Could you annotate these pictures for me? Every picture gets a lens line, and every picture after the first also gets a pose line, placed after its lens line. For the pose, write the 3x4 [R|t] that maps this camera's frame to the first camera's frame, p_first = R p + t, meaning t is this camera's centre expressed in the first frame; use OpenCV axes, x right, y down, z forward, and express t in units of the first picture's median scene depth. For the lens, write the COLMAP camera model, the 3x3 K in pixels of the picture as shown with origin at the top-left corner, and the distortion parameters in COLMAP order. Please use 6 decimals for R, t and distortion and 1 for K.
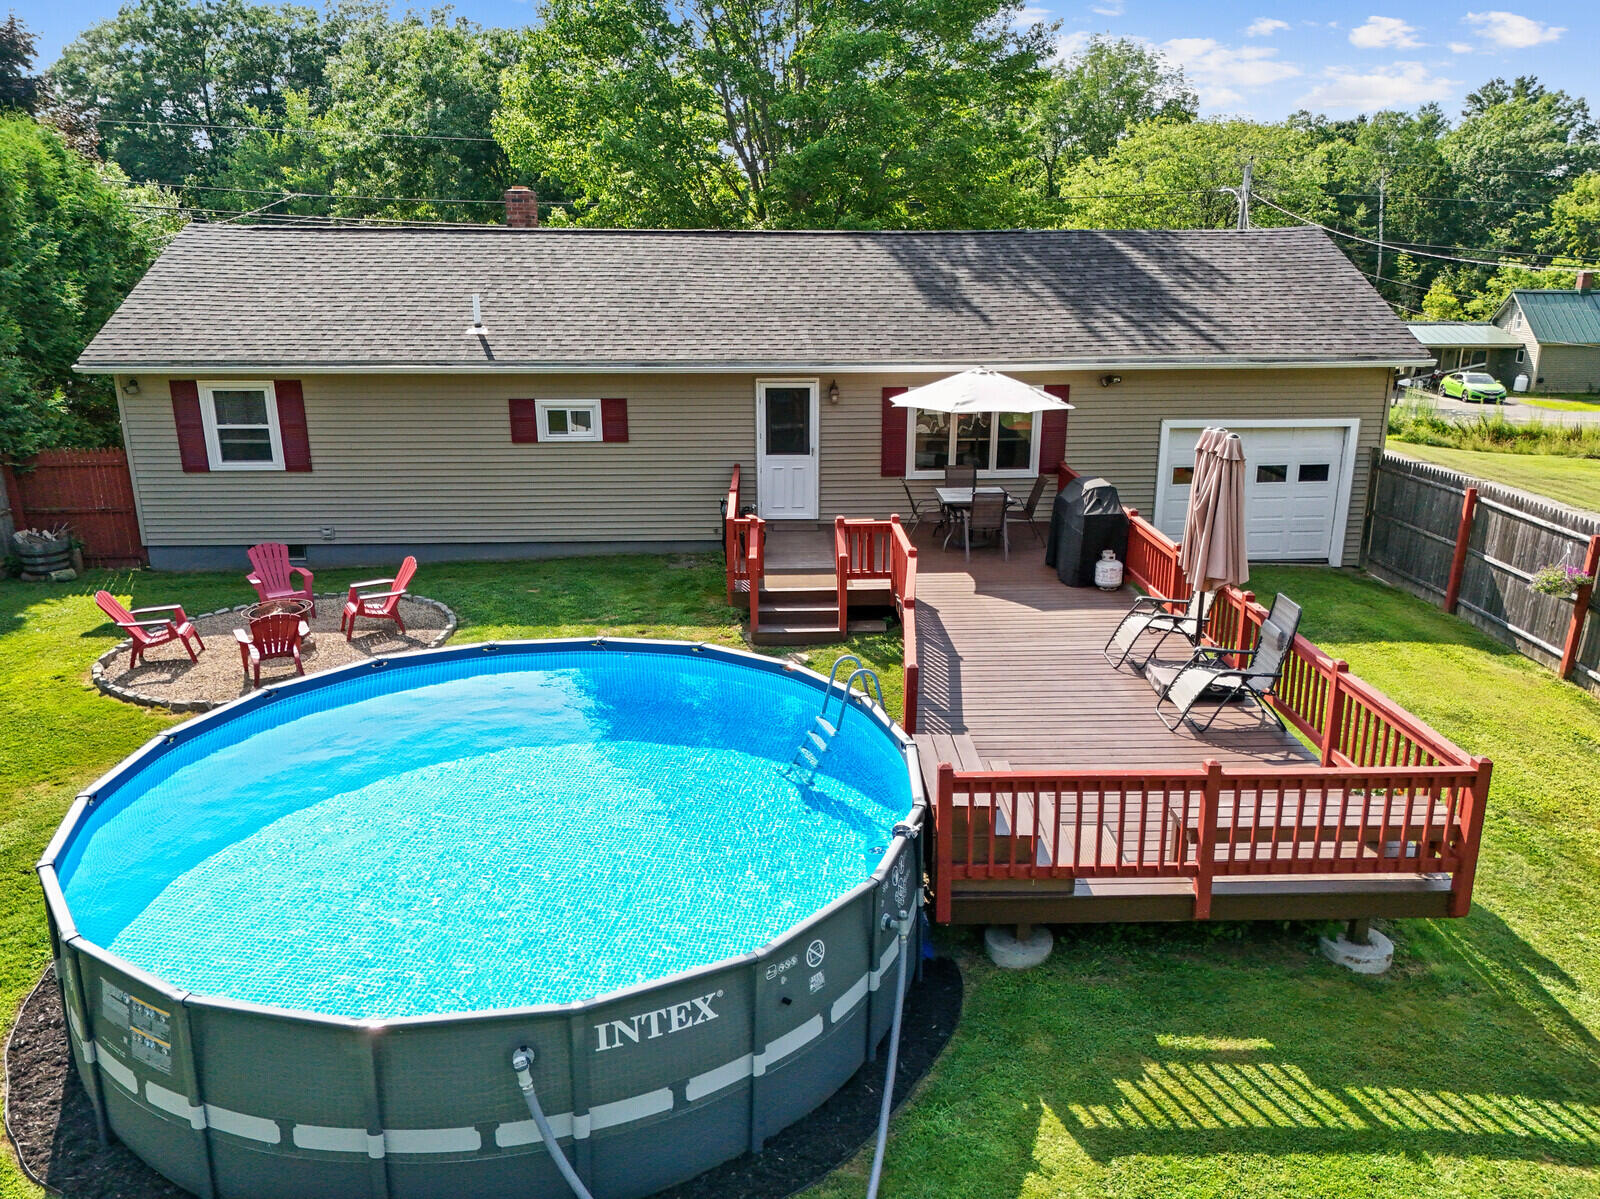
lens RADIAL K [[1258.2, 0, 800.0], [0, 1258.2, 599.5], [0, 0, 1]] dist [-0.001722, -0.002037]
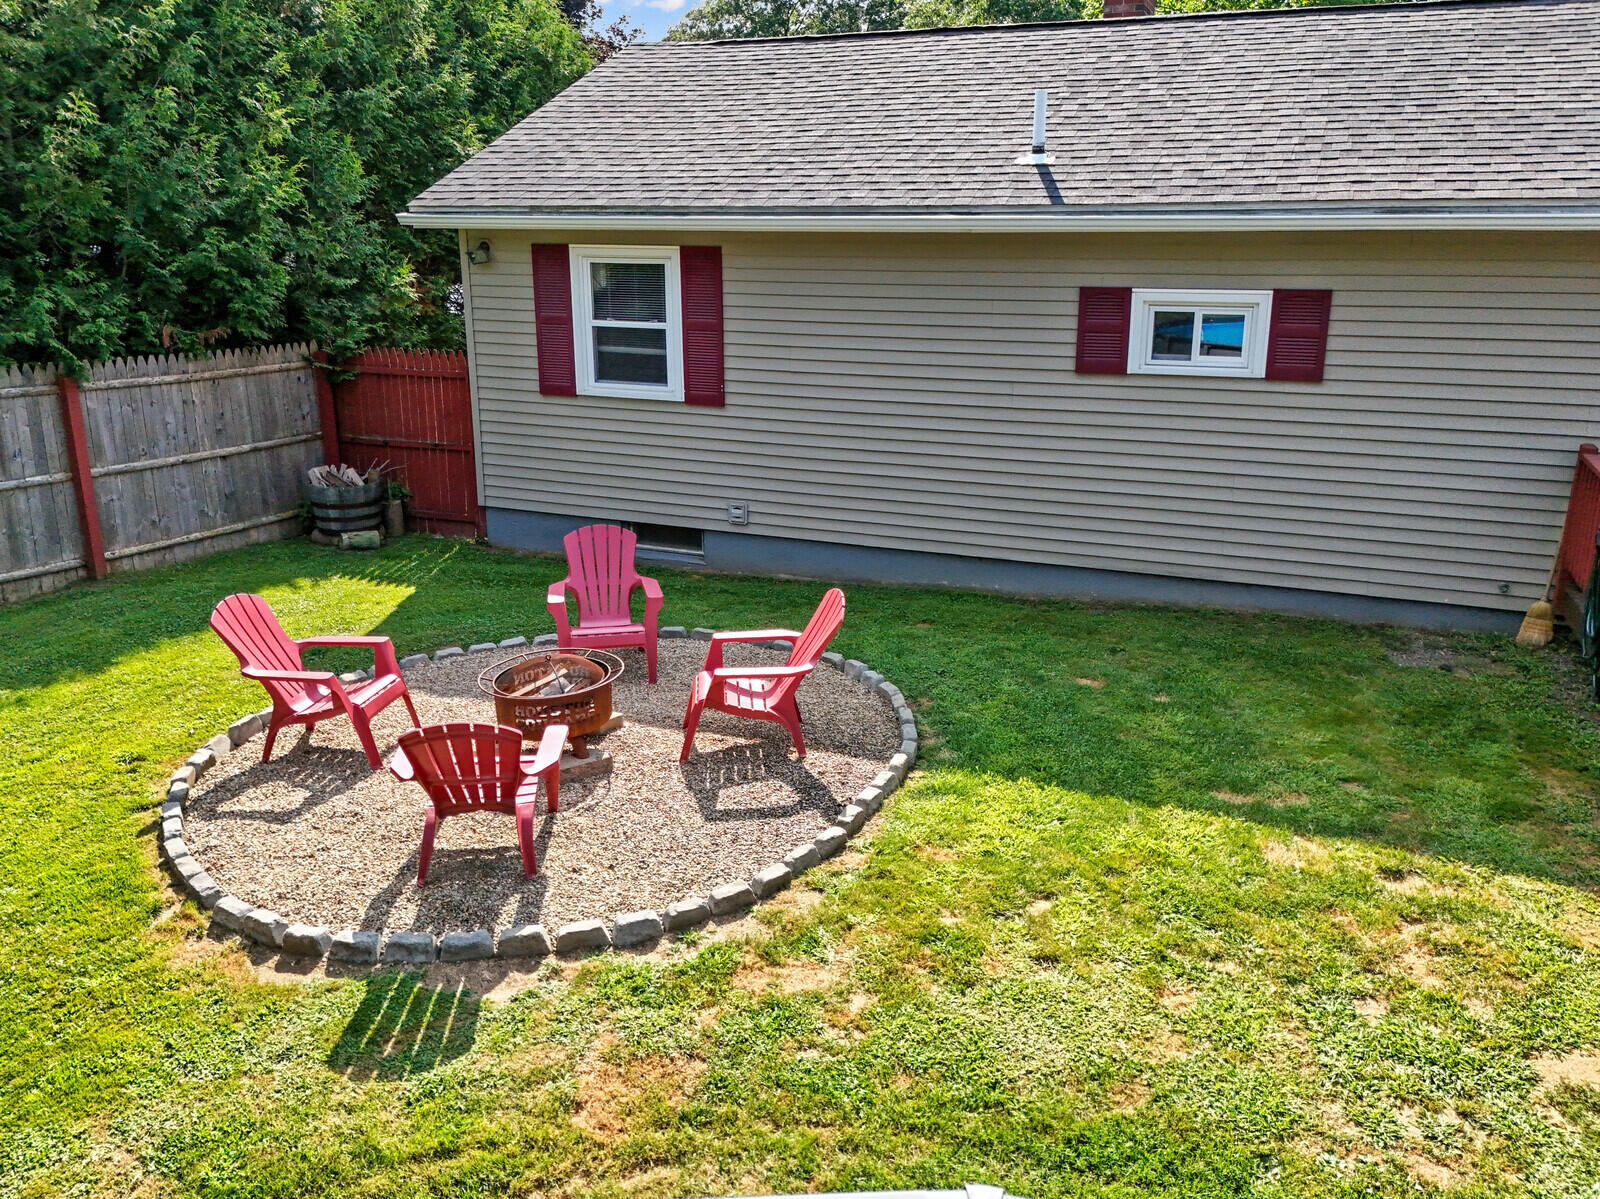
lens RADIAL K [[1221.7, 0, 800.0], [0, 1221.7, 599.5], [0, 0, 1]] dist [0.059329, 0.007658]
pose [[0.915405, 0.122513, -0.383437, -0.128807], [-0.117643, 0.992395, 0.036226, -0.038288], [0.384959, 0.011947, 0.922856, 0.497962]]
